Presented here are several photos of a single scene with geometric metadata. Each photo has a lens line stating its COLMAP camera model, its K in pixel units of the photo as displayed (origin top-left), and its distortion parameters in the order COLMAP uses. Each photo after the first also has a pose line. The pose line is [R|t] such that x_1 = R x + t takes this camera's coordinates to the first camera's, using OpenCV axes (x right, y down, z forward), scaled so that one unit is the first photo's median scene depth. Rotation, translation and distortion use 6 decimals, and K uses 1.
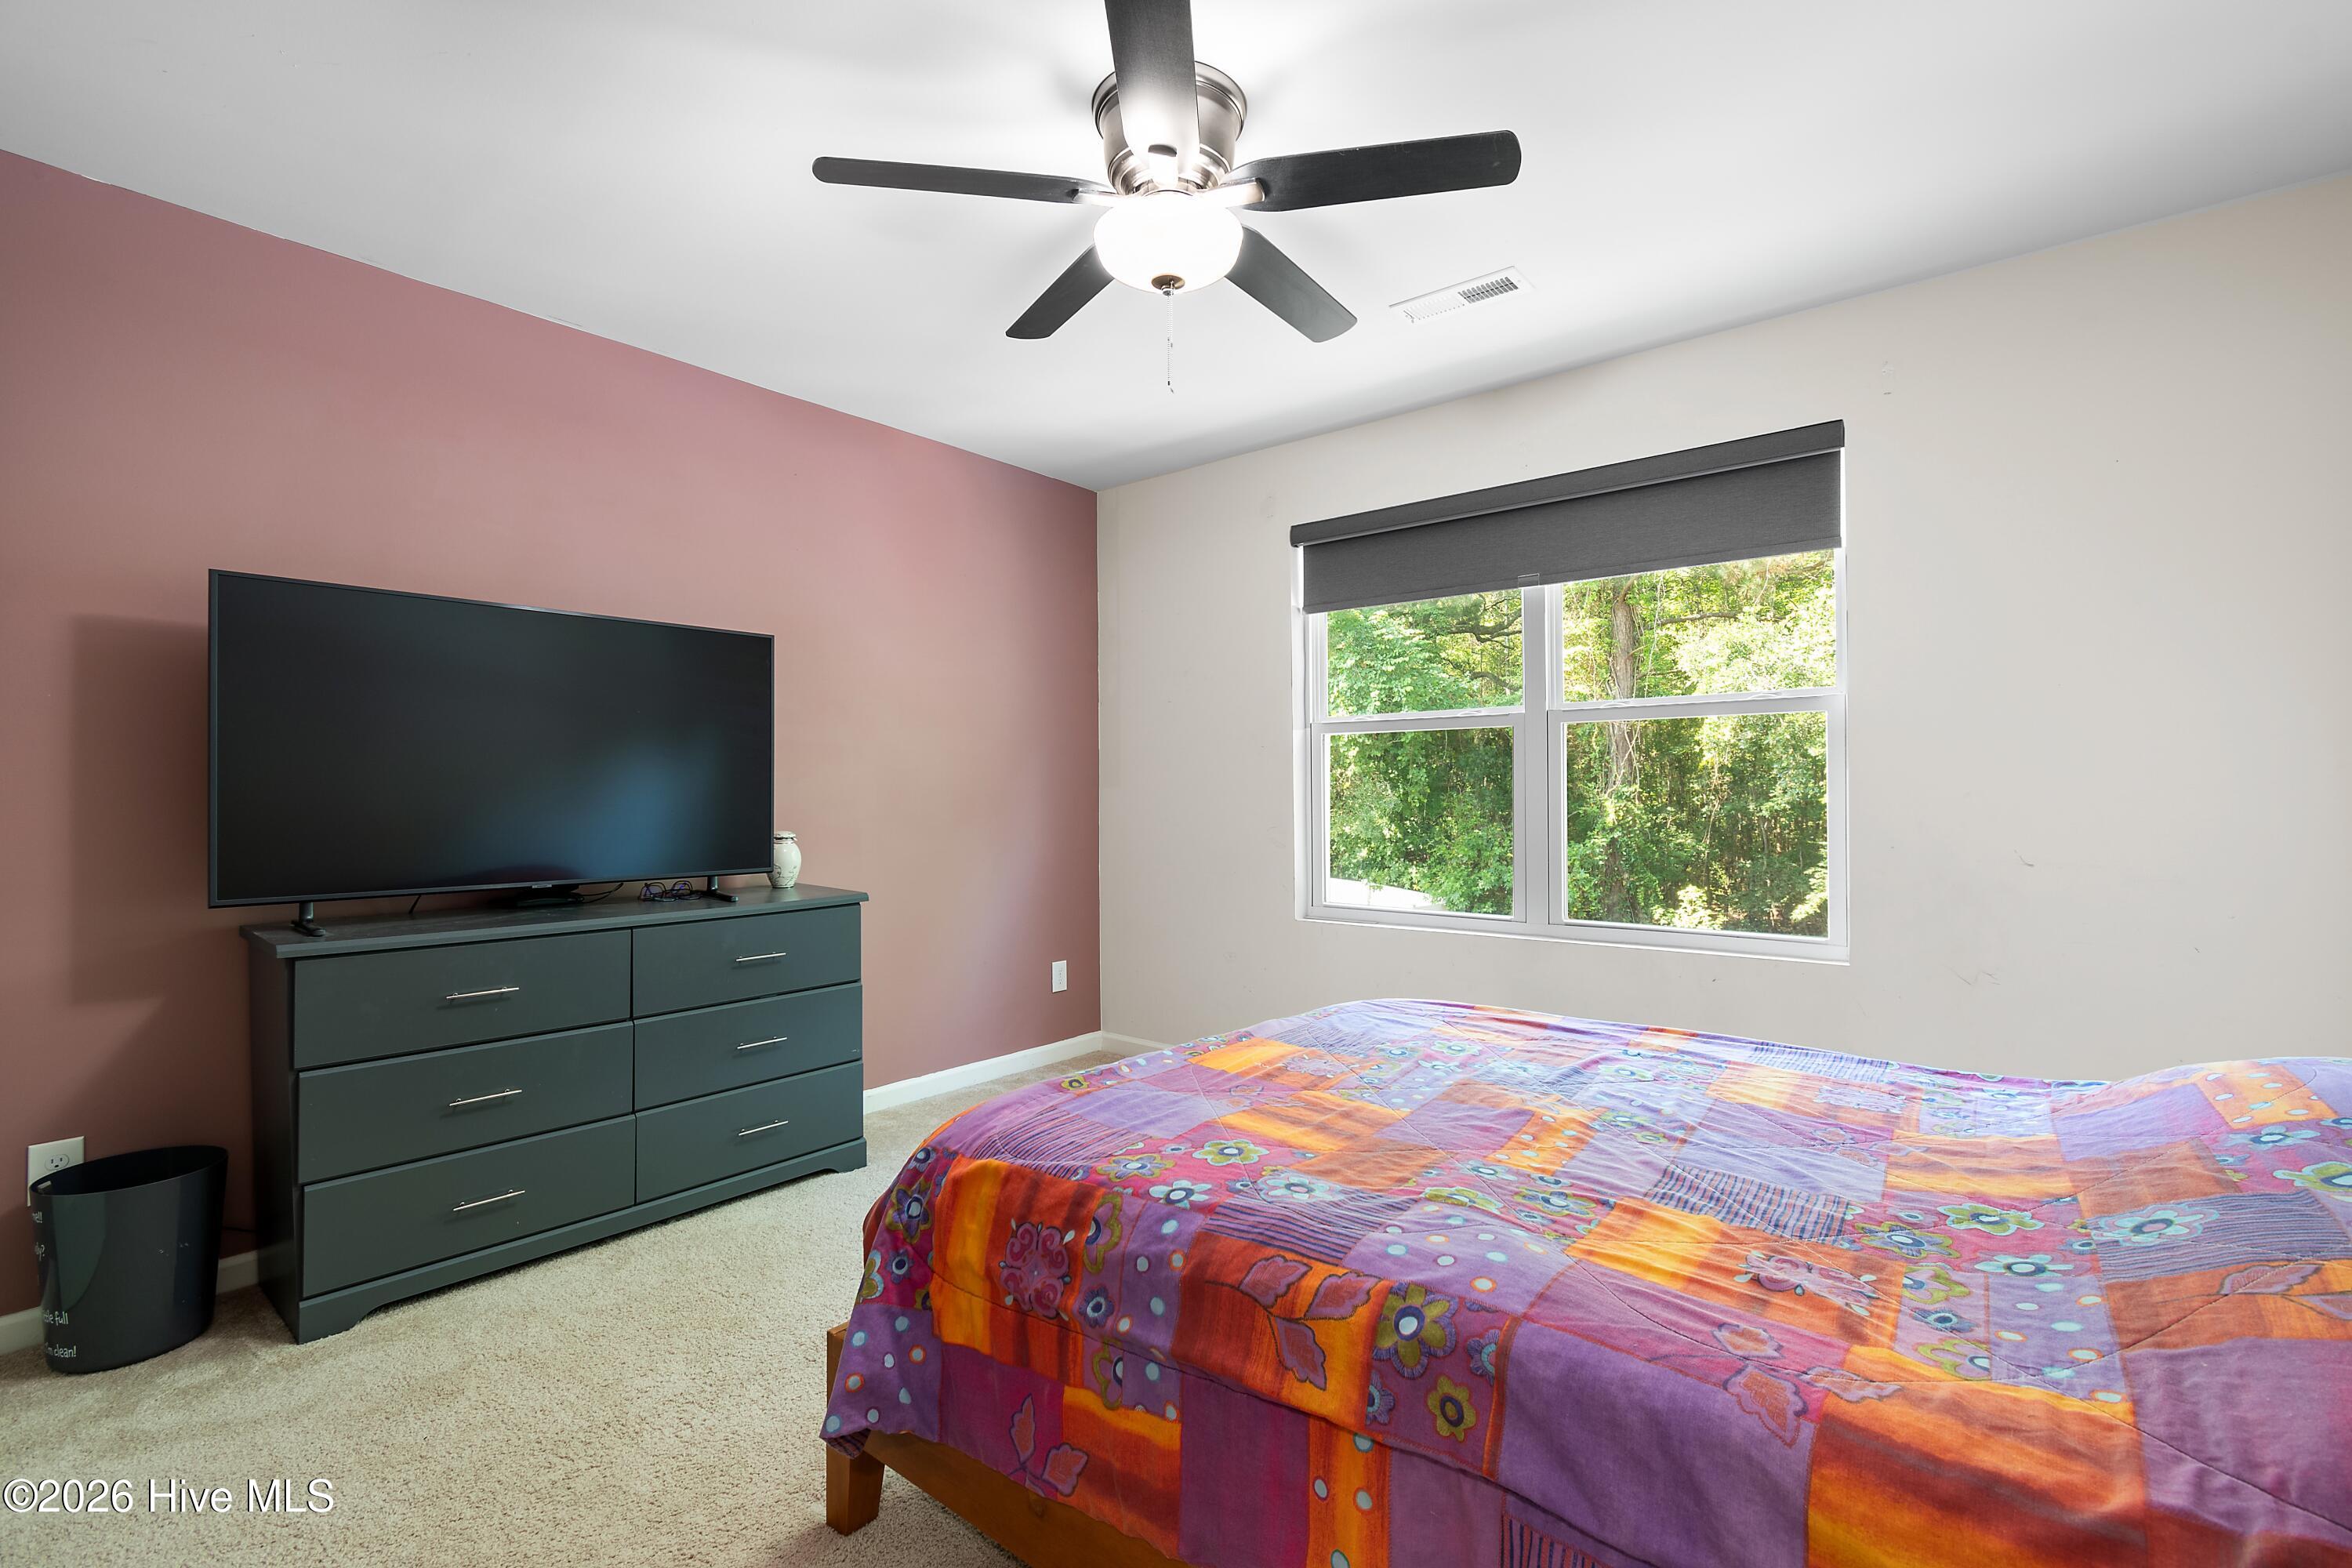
lens RADIAL K [[1041.1, 0, 1186.2], [0, 1041.1, 794.1], [0, 0, 1]] dist [0.003007, -0.002884]
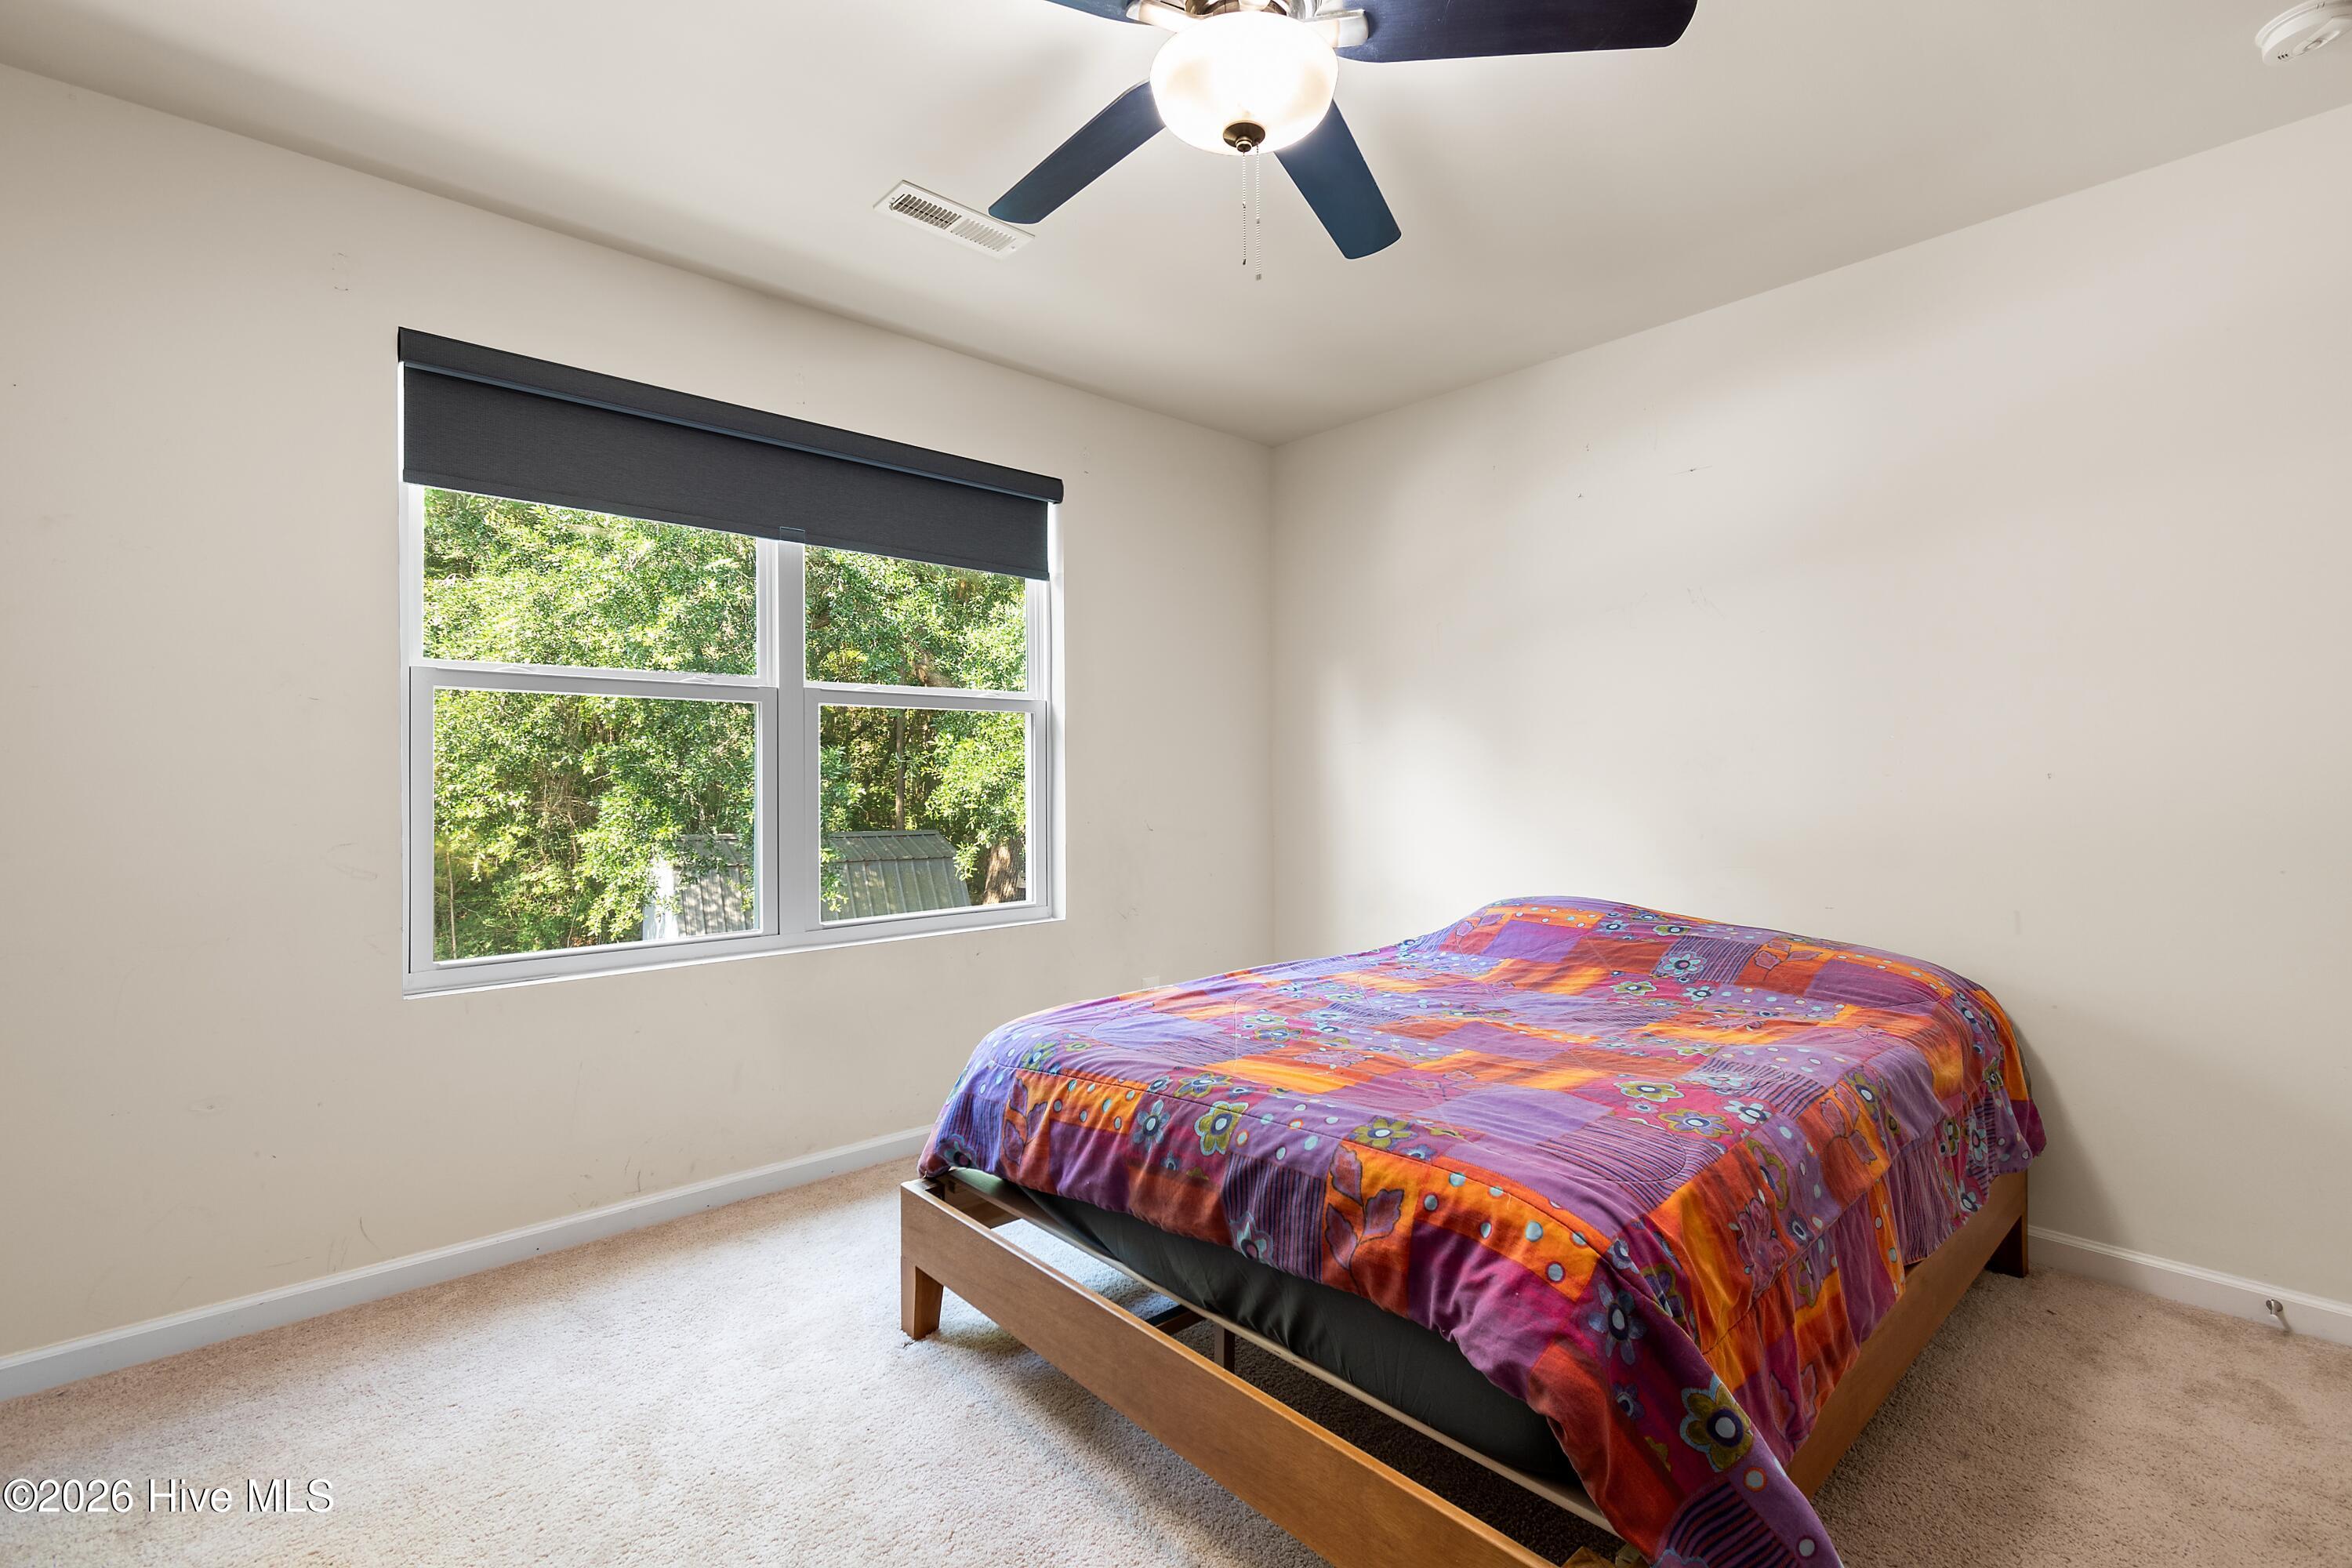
lens RADIAL K [[1041.1, 0, 1185.3], [0, 1041.1, 769.4], [0, 0, 1]] dist [0.003007, -0.002884]
pose [[0.133255, 0.006405, 0.991061, -0.936807], [0.004546, 0.999965, -0.007074, -0.003164], [-0.991071, 0.005448, 0.133222, 1.085693]]
